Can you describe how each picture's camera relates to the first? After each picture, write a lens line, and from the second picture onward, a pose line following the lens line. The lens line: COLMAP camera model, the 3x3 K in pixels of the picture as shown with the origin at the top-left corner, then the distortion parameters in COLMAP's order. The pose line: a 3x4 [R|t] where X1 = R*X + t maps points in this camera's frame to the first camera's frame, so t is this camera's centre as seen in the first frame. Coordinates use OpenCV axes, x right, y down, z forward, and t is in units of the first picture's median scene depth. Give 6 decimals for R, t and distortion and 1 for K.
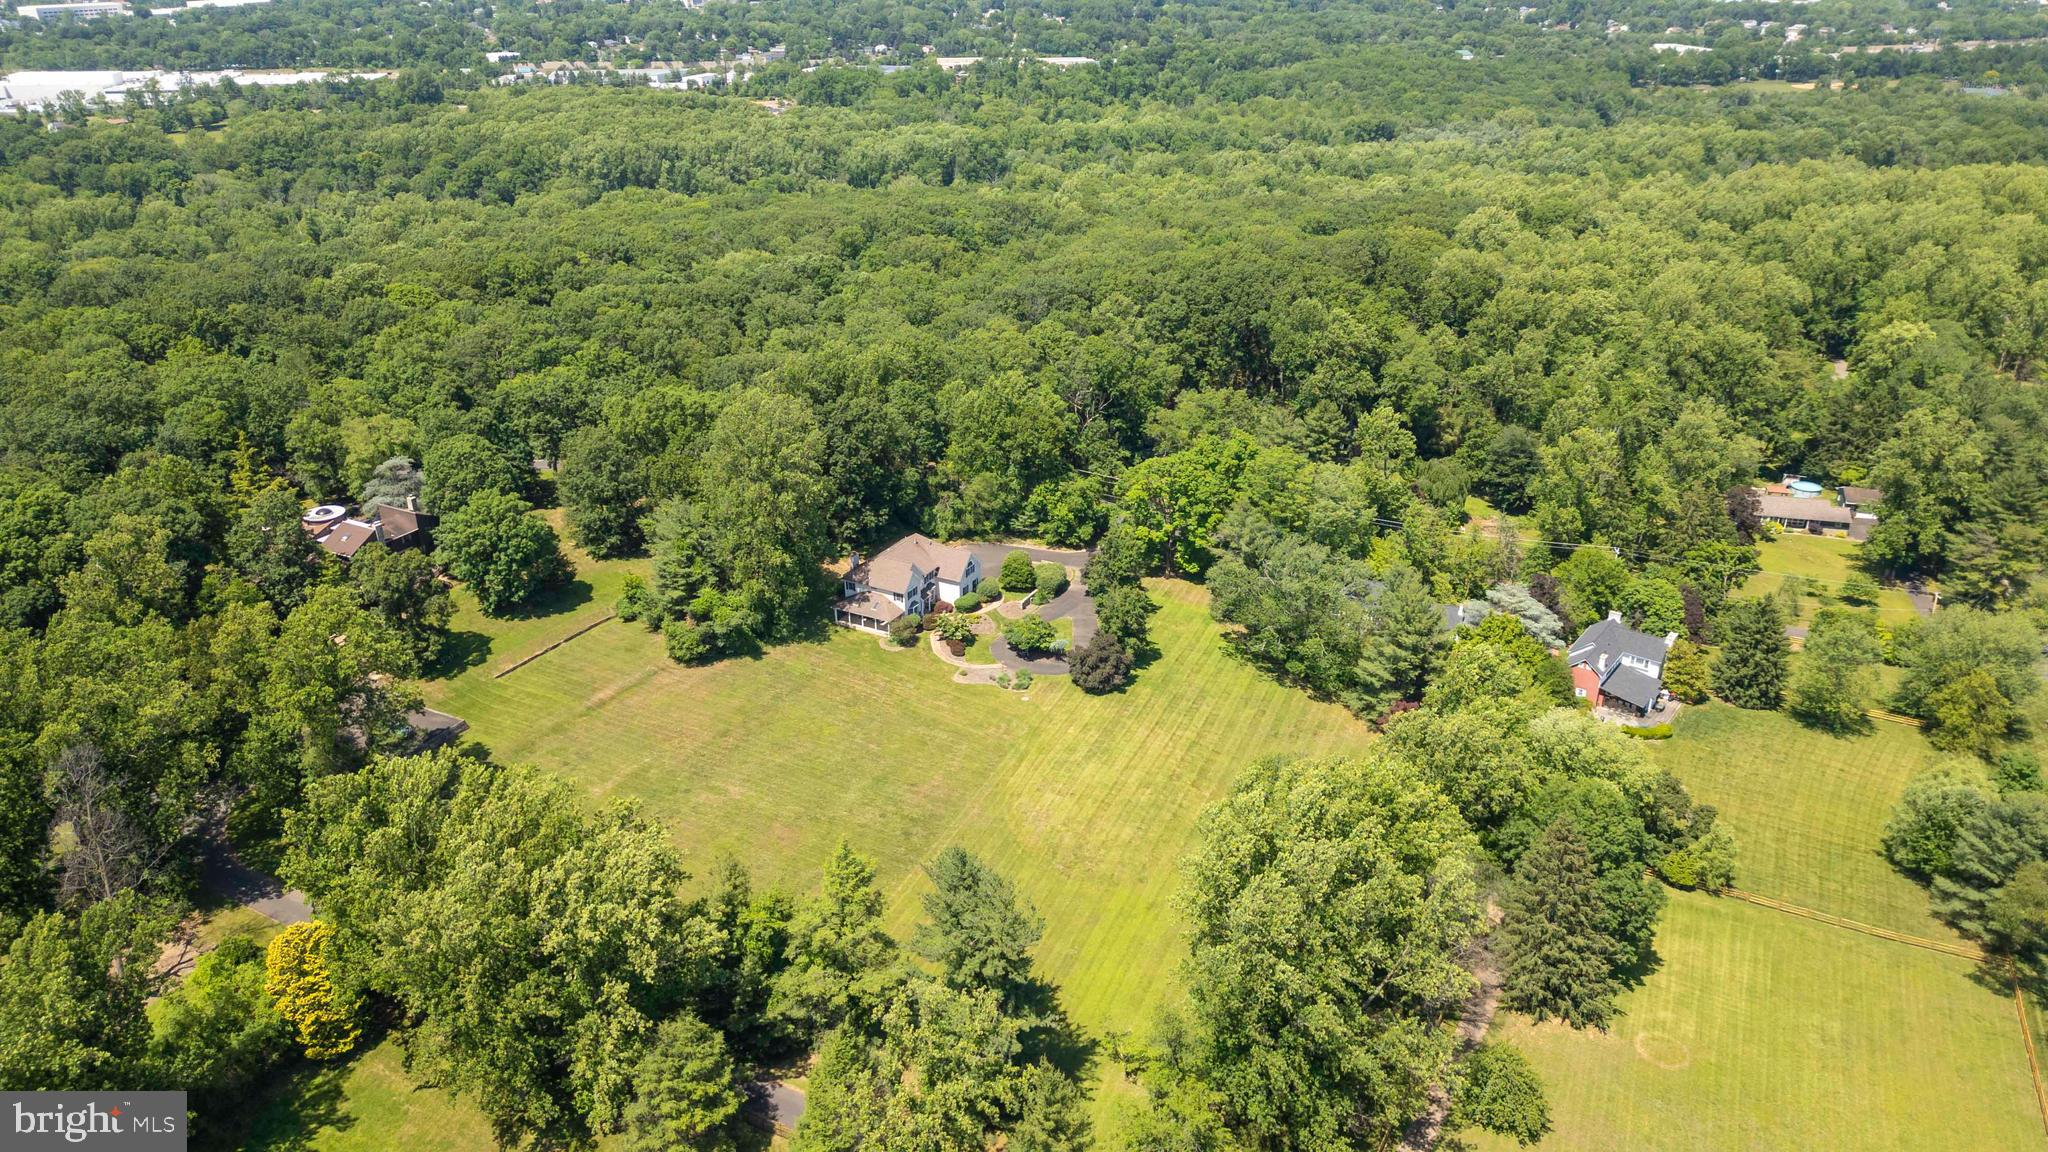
lens RADIAL K [[1433.9, 0, 1025.4], [0, 1433.9, 579.6], [0, 0, 1]] dist [0.079936, -0.087796]
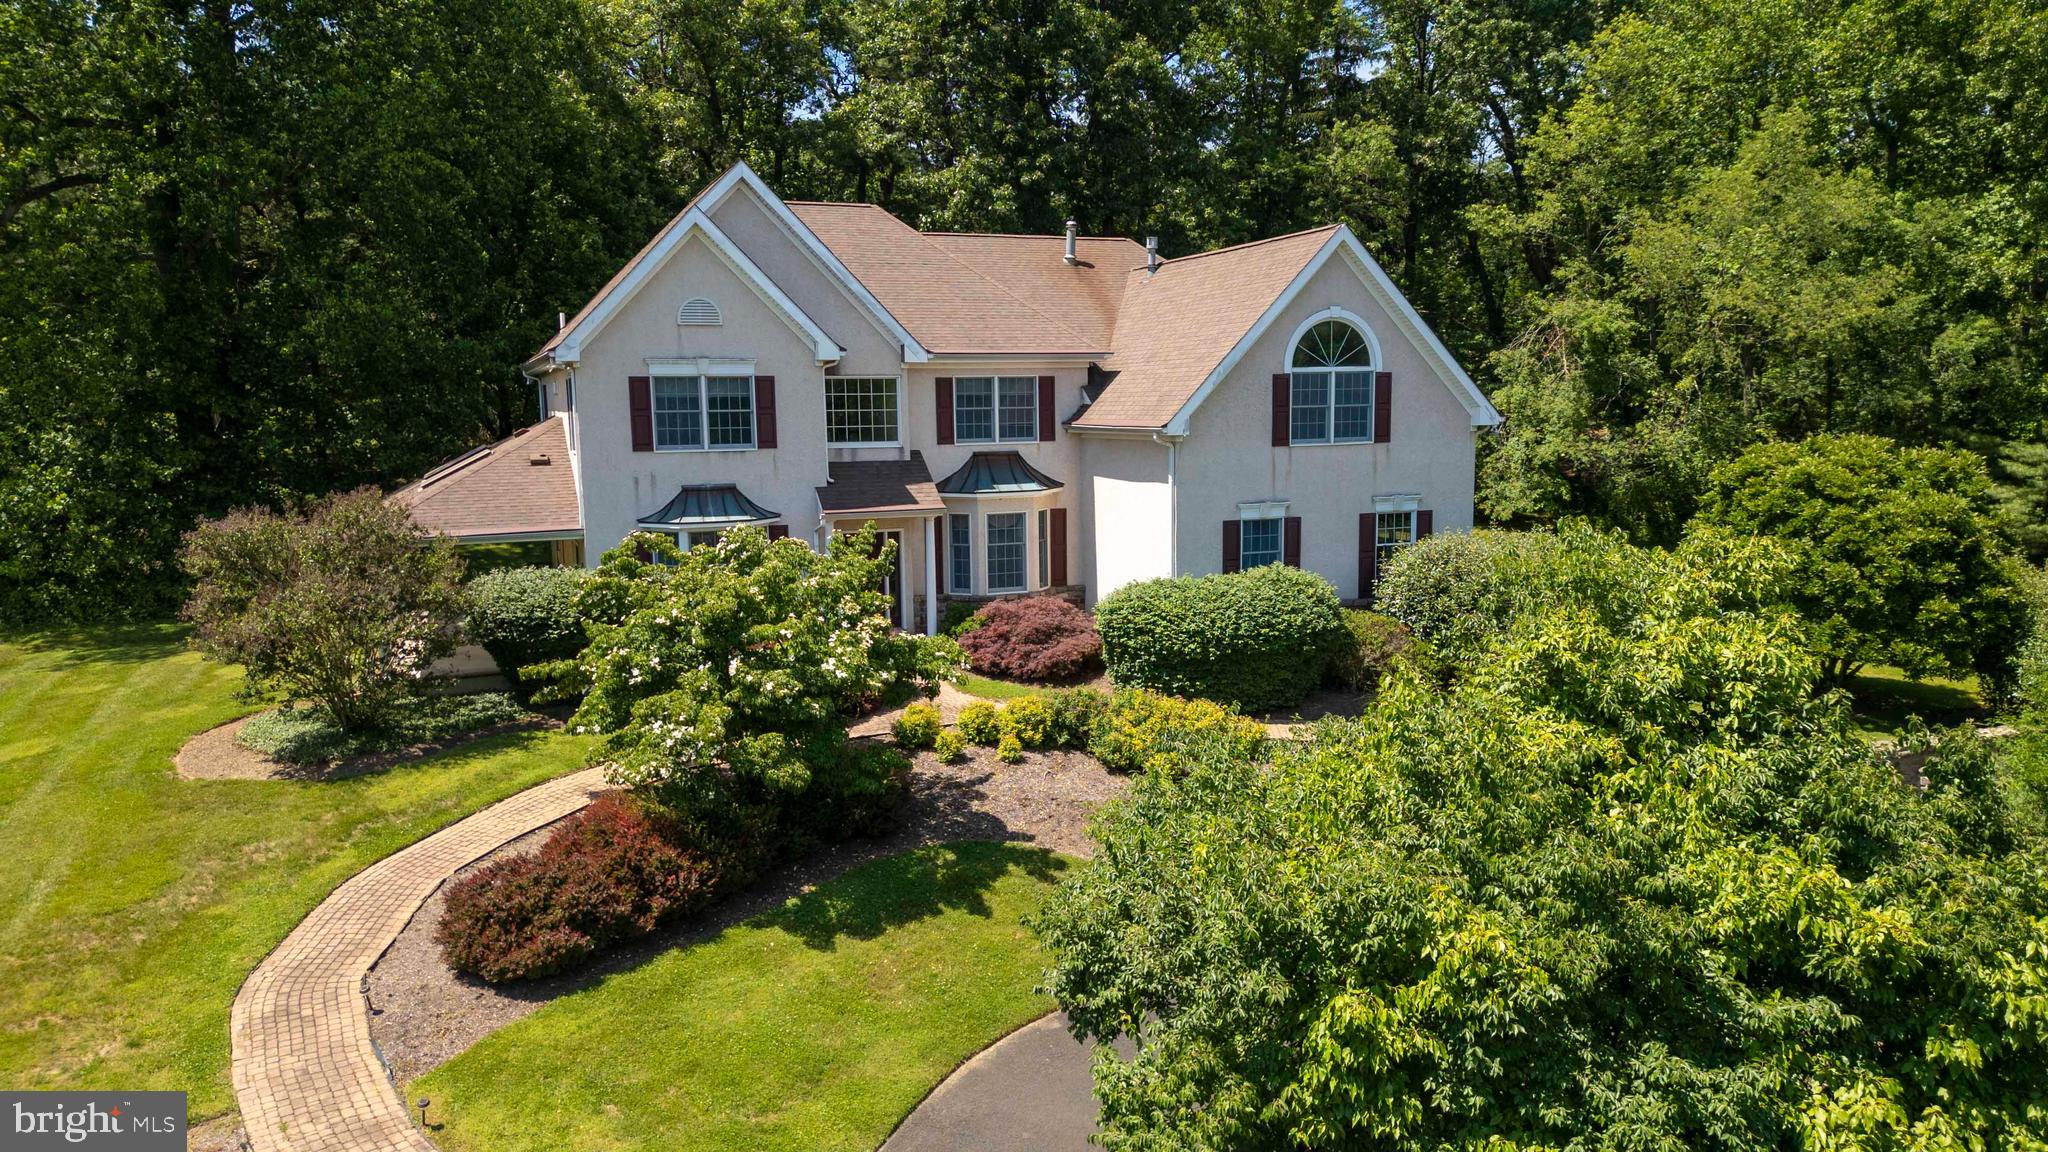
lens RADIAL K [[1433.9, 0, 1026.8], [0, 1433.9, 574.5], [0, 0, 1]] dist [0.079936, -0.087796]
pose [[0.761577, 0.070415, -0.644238, 0.020407], [-0.259158, 0.944227, -0.203156, 0.037343], [0.594001, 0.321678, 0.737350, 0.856445]]
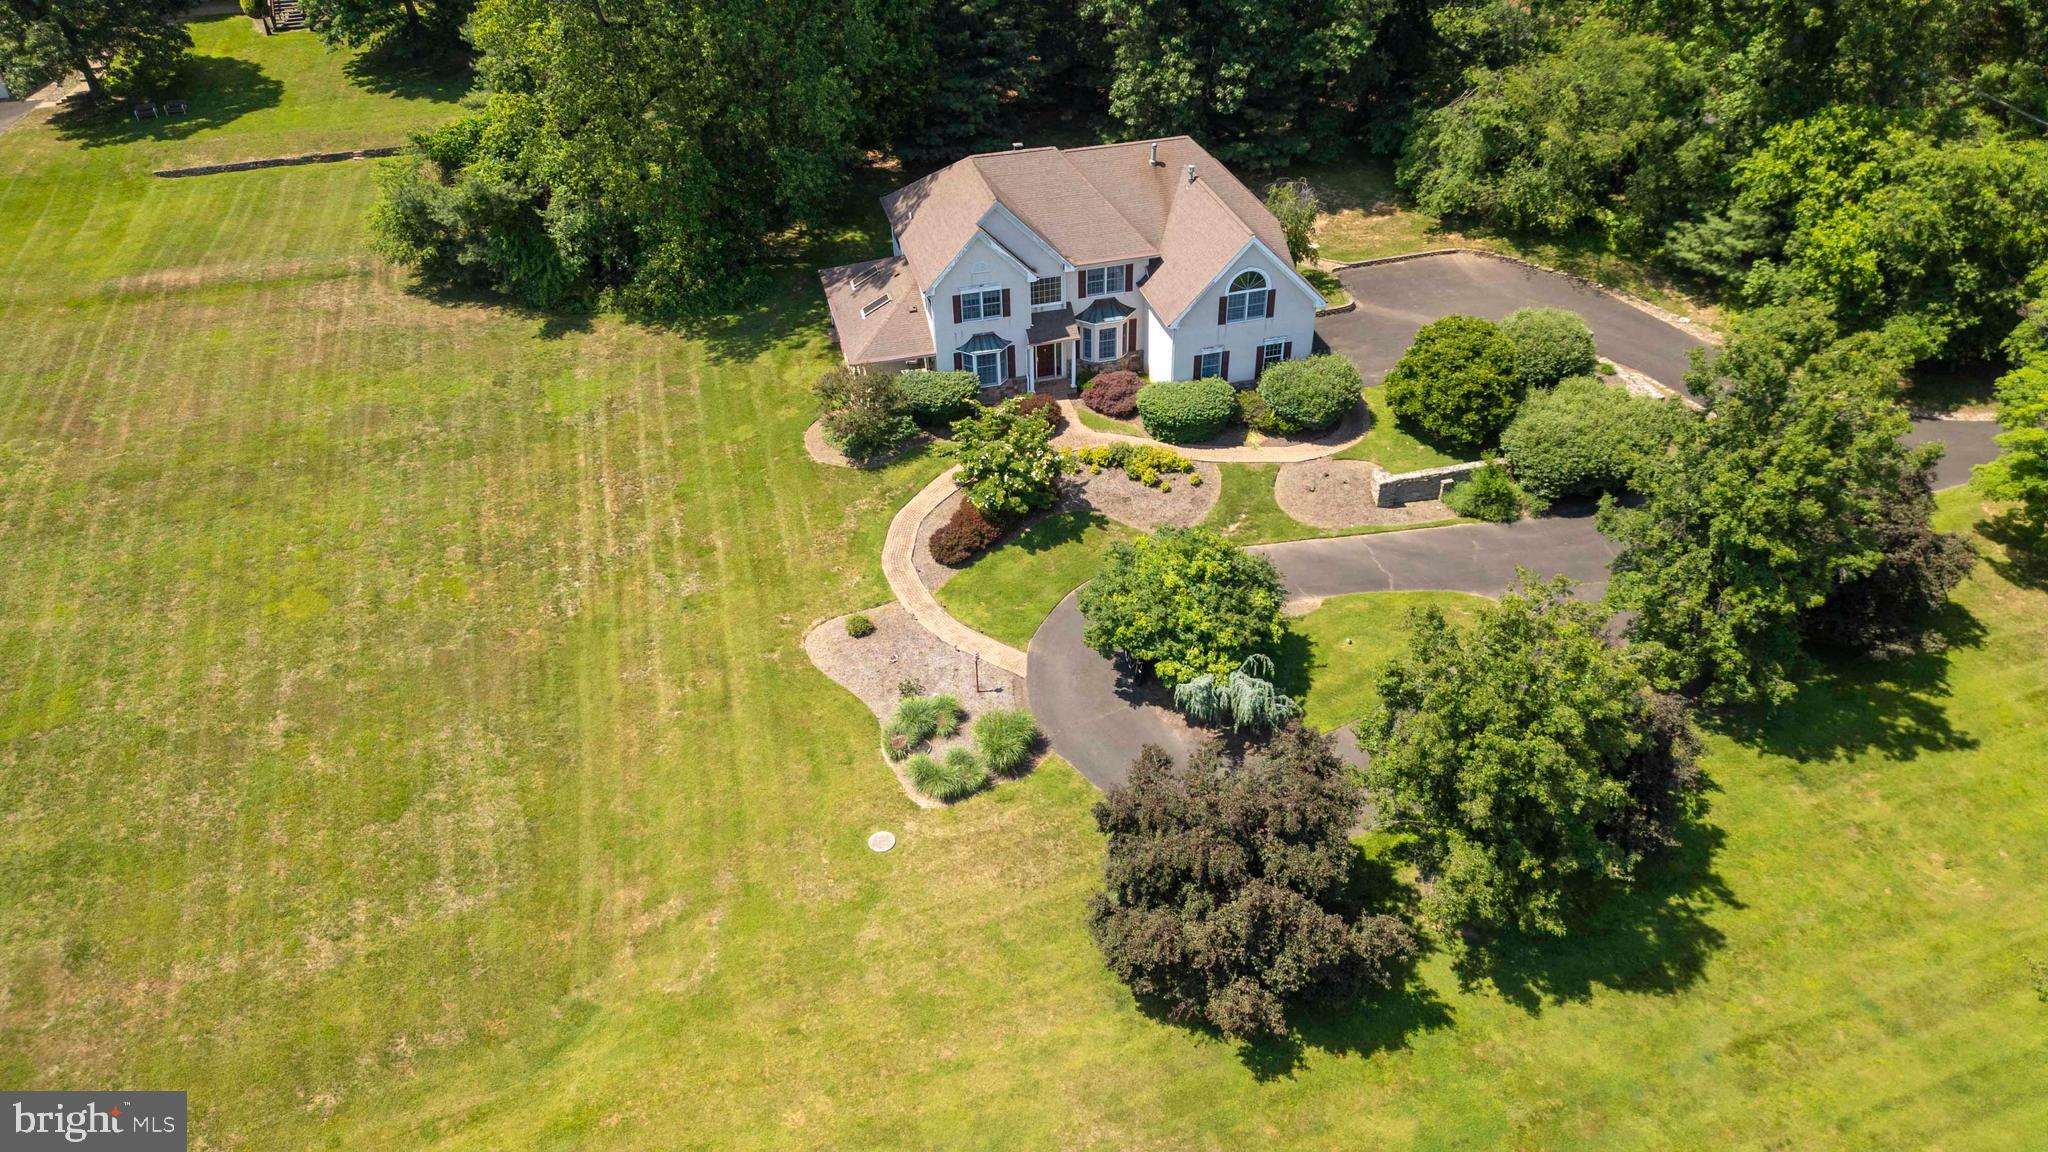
lens RADIAL K [[1433.9, 0, 1024.5], [0, 1433.9, 584.5], [0, 0, 1]] dist [0.079936, -0.087796]
pose [[0.670699, 0.426109, -0.607119, 0.122448], [-0.287240, 0.903862, 0.317059, -0.032342], [0.683854, -0.038263, 0.728615, 0.724042]]
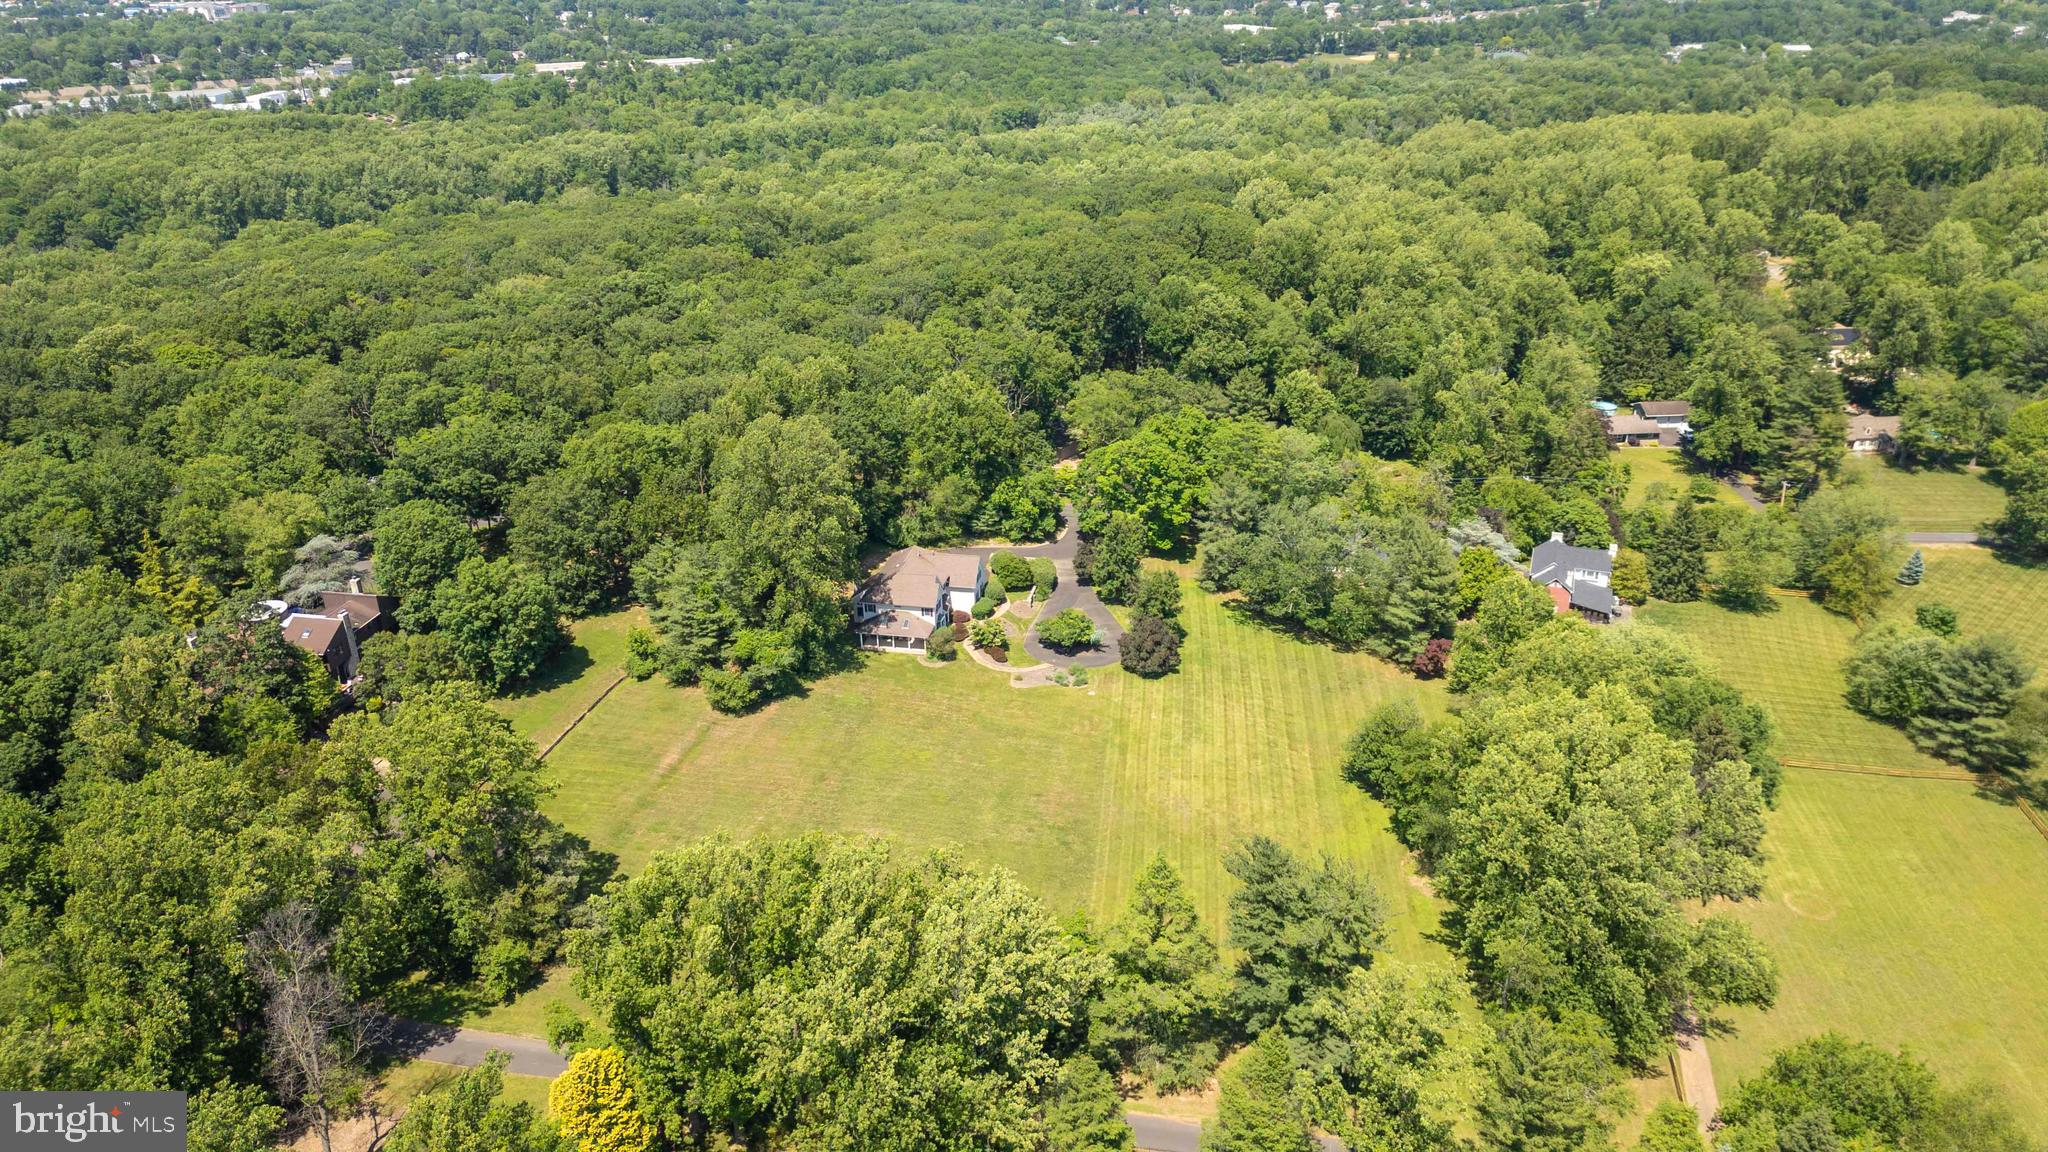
lens RADIAL K [[1433.9, 0, 1025.0], [0, 1433.9, 577.9], [0, 0, 1]] dist [0.079936, -0.087796]
pose [[0.956976, -0.136171, 0.256230, -0.247595], [0.135724, 0.990554, 0.019511, -0.018732], [-0.256466, 0.016105, 0.966419, 0.042422]]
